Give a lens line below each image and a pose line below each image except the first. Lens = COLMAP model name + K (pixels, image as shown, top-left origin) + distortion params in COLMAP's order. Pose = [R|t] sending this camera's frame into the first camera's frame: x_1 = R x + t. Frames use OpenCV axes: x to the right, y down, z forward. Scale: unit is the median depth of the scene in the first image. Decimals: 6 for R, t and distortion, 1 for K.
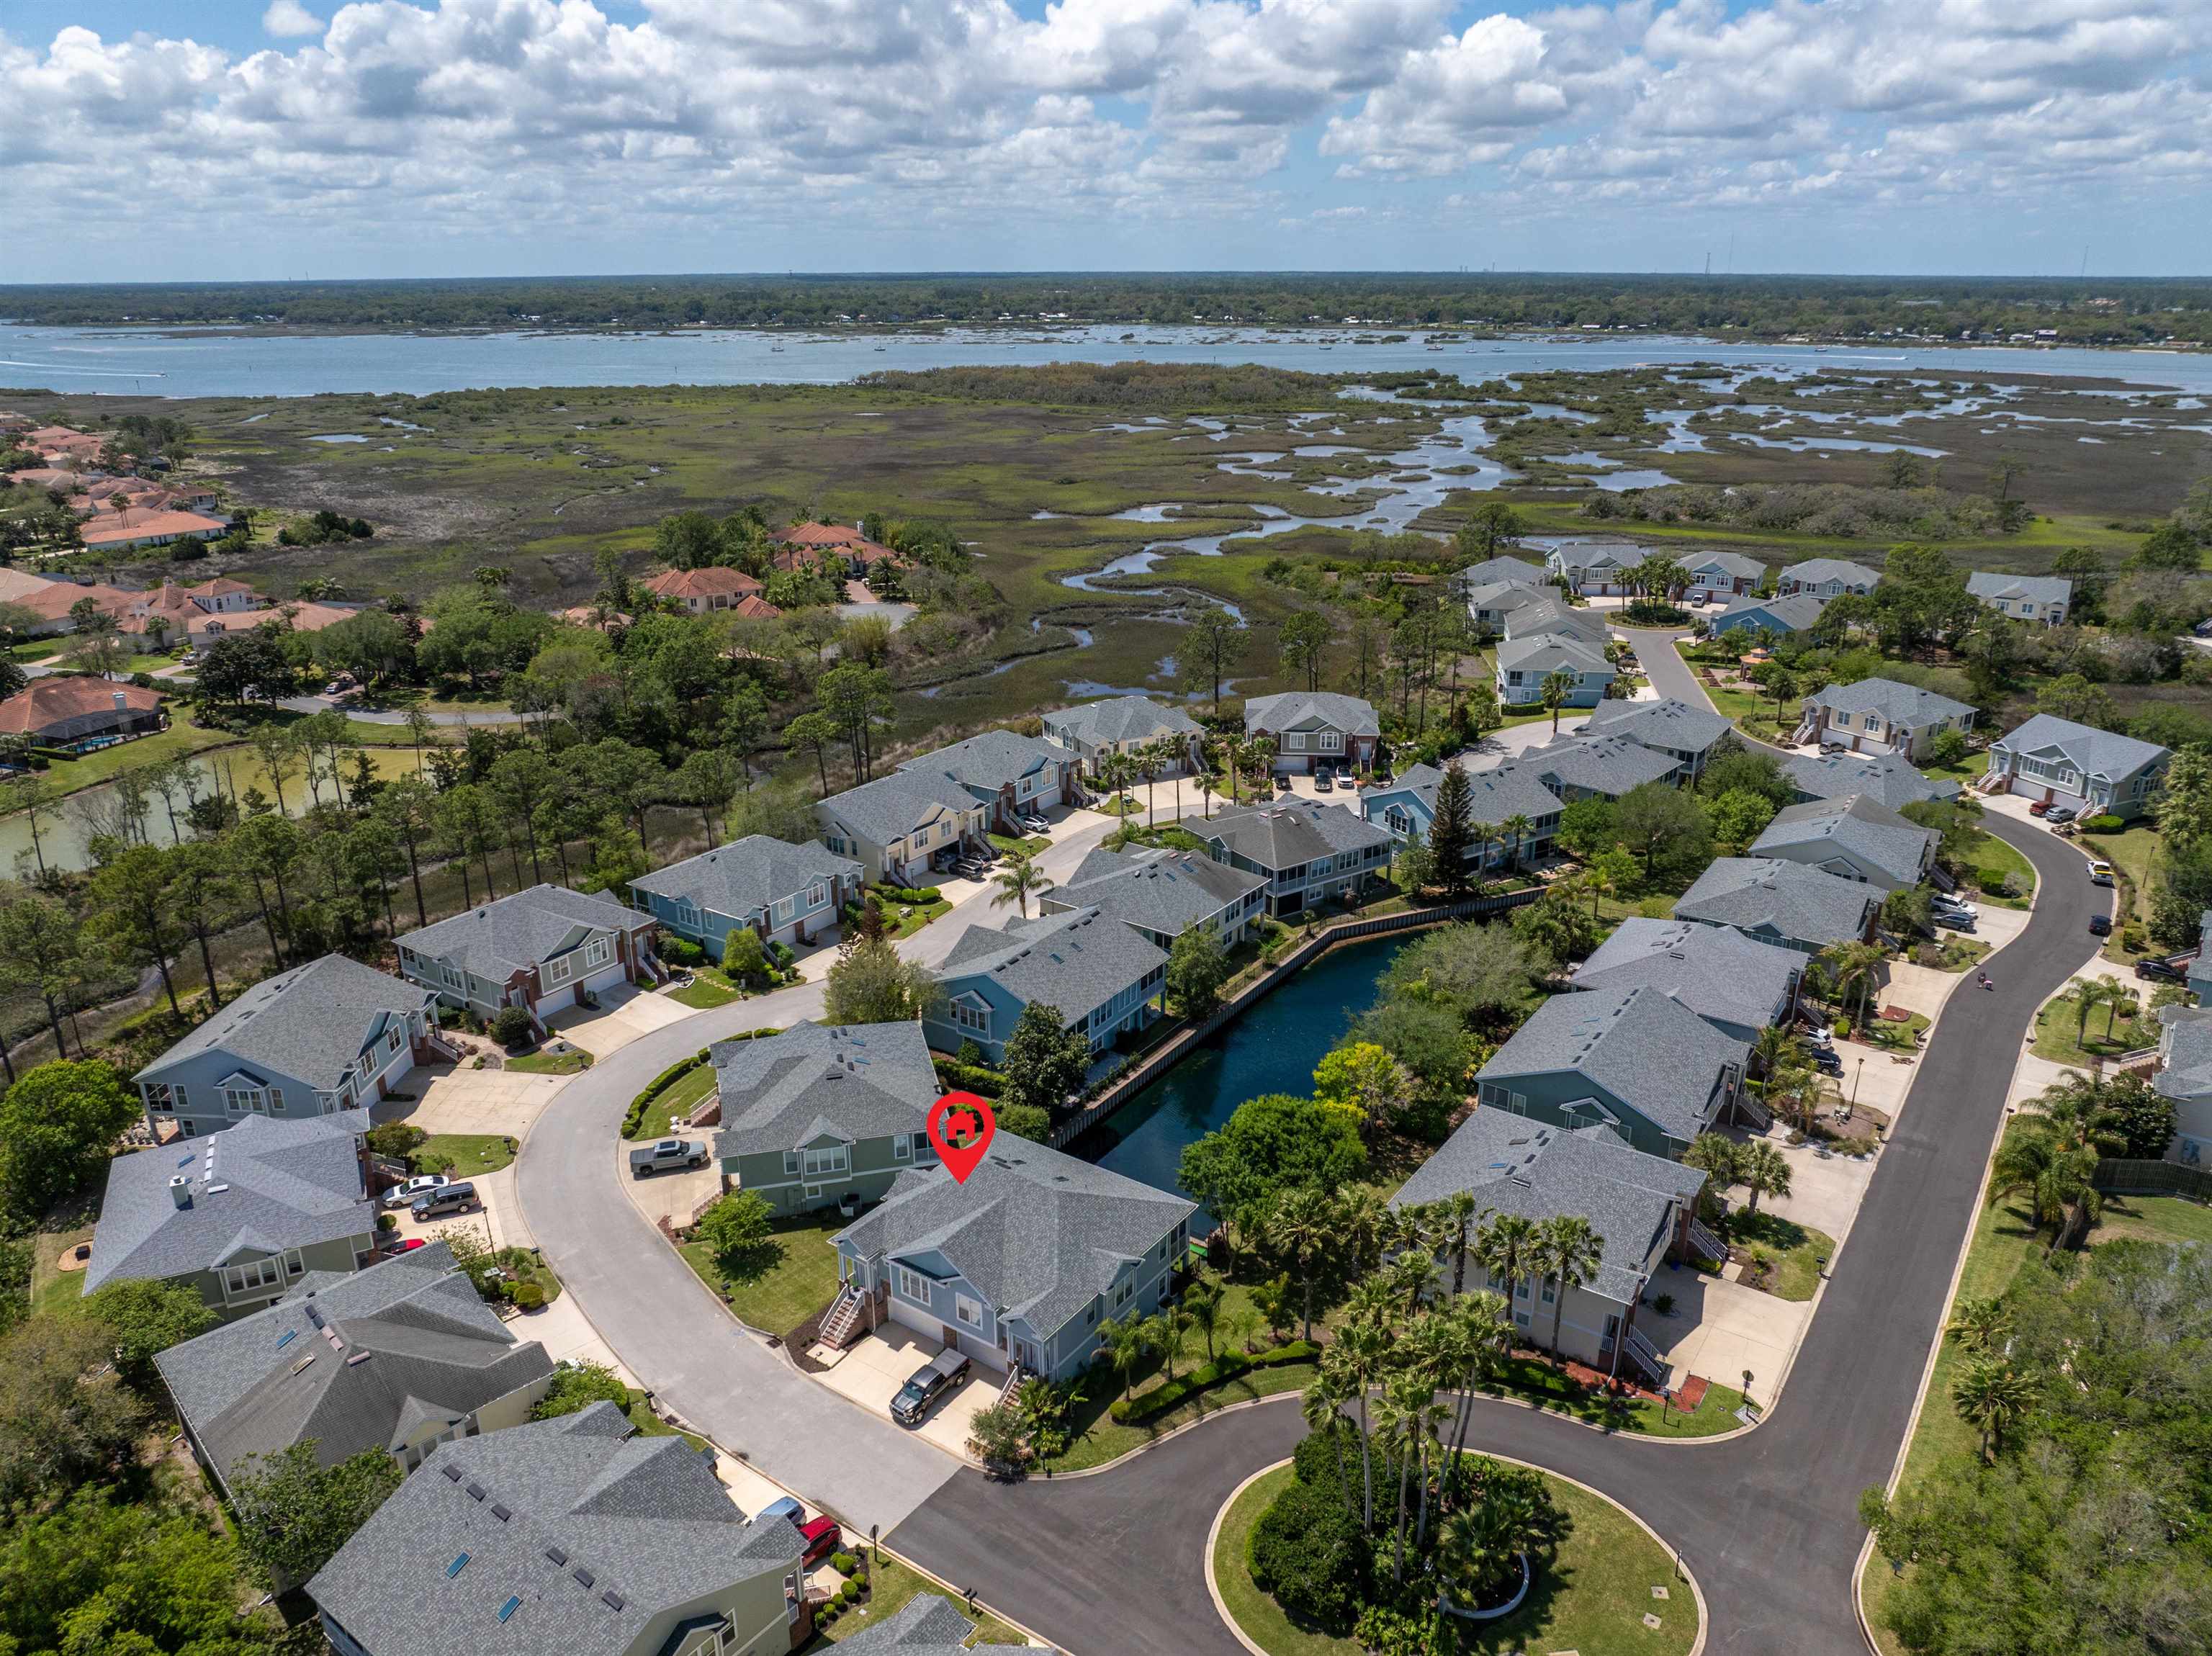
lens RADIAL K [[1556.0, 0, 1115.4], [0, 1556.0, 832.9], [0, 0, 1]] dist [-0.036759, 0.006051]
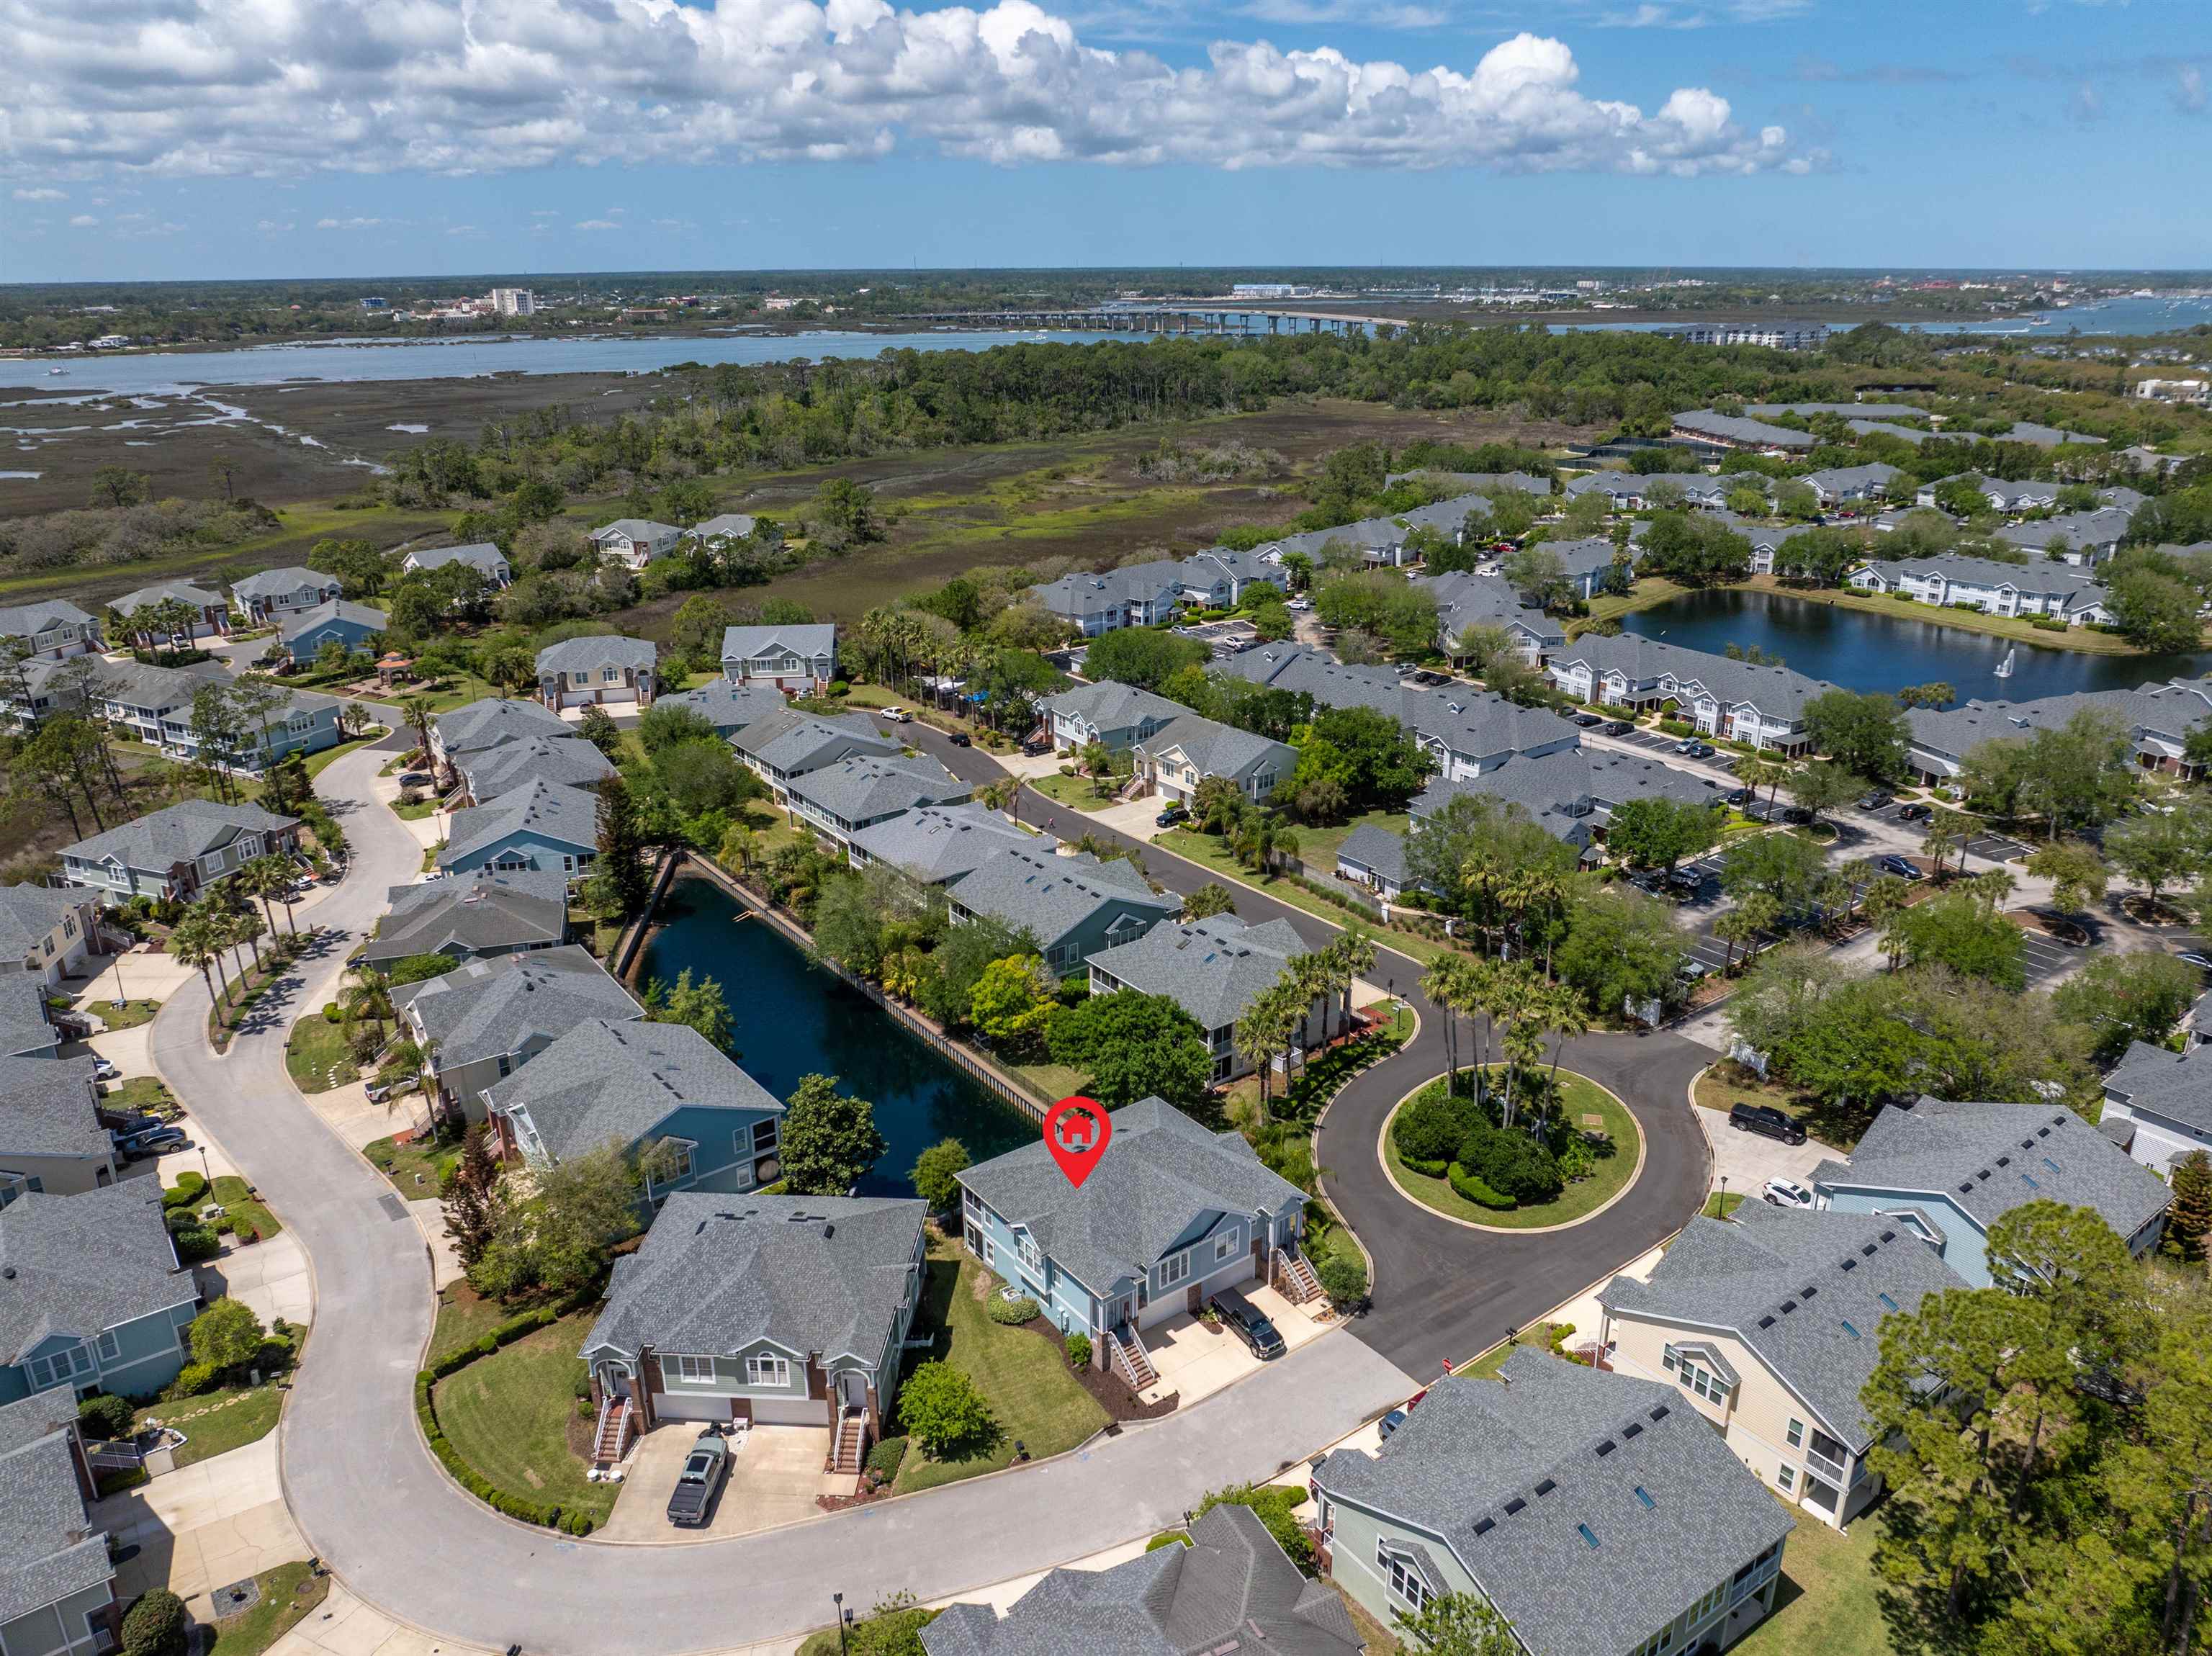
lens RADIAL K [[1556.0, 0, 1115.4], [0, 1556.0, 832.9], [0, 0, 1]] dist [-0.036759, 0.006051]
pose [[0.309518, -0.325738, 0.893361, -0.230262], [0.329069, 0.918138, 0.220761, -0.049360], [-0.892139, 0.225647, 0.391370, 0.139341]]
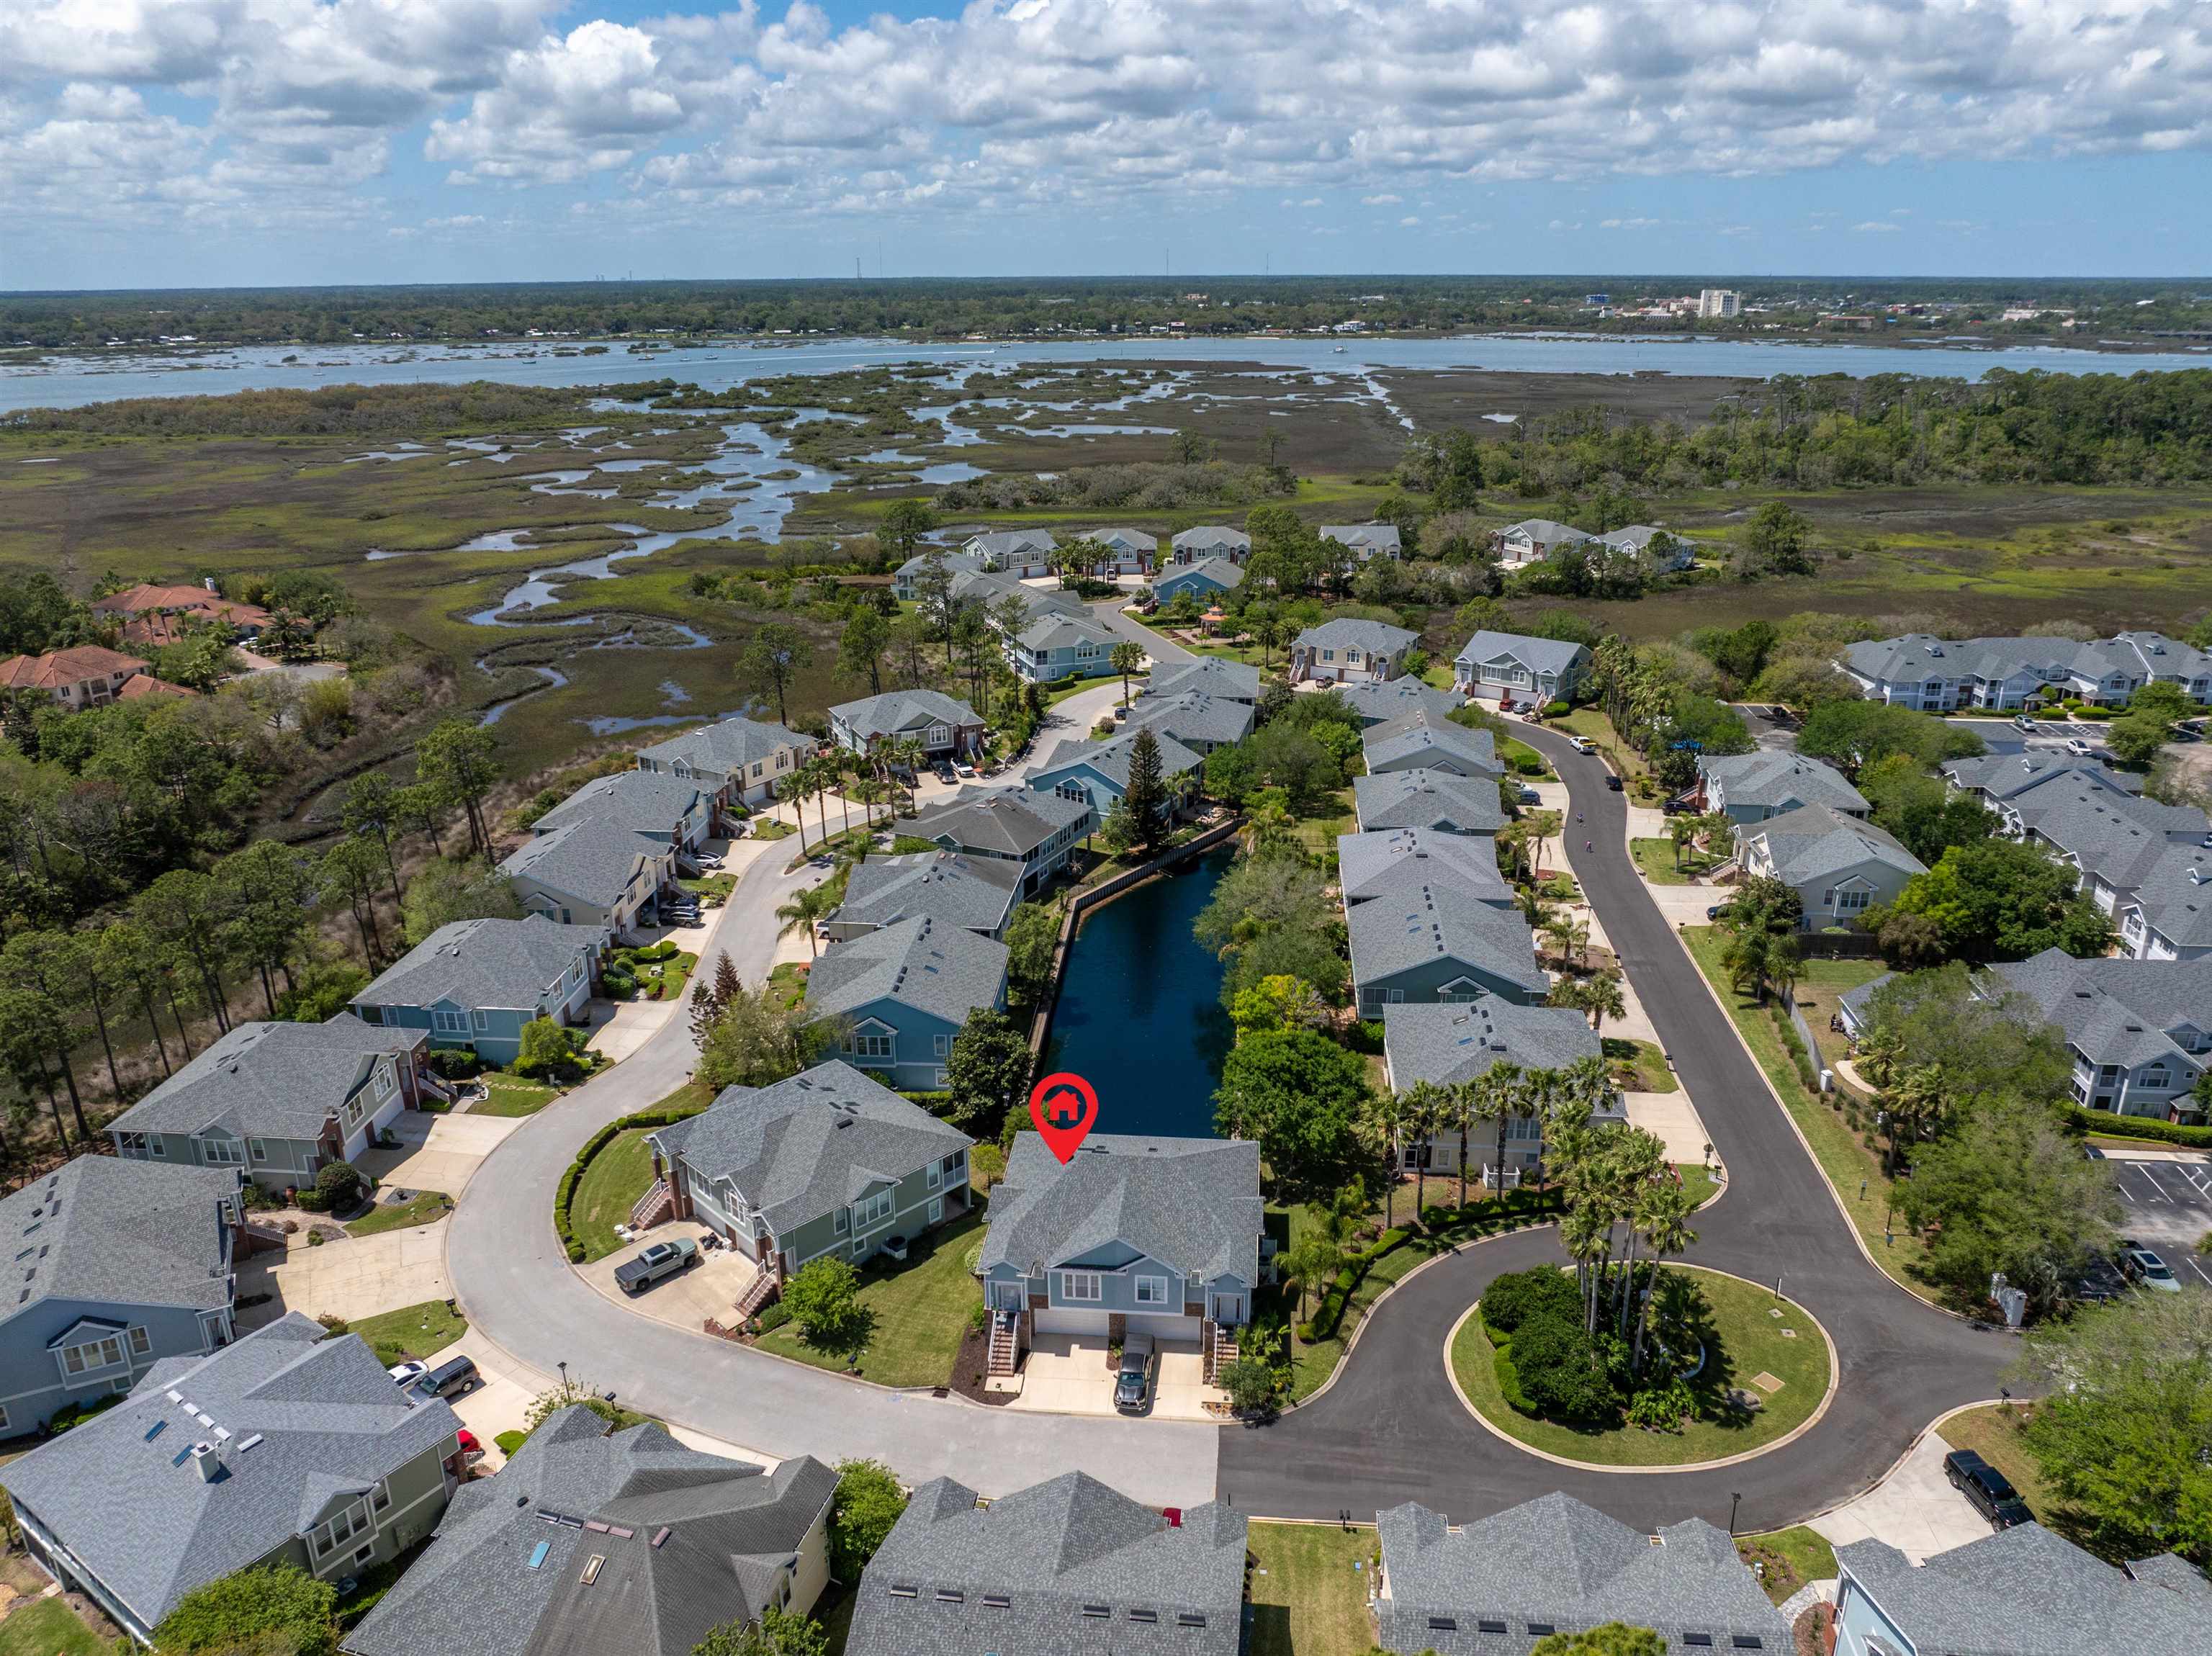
lens RADIAL K [[1556.0, 0, 1115.4], [0, 1556.0, 832.9], [0, 0, 1]] dist [-0.036759, 0.006051]
pose [[0.870072, -0.169069, 0.463024, -0.127459], [0.171121, 0.984520, 0.037935, -0.007535], [-0.462269, 0.046227, 0.885534, 0.020929]]
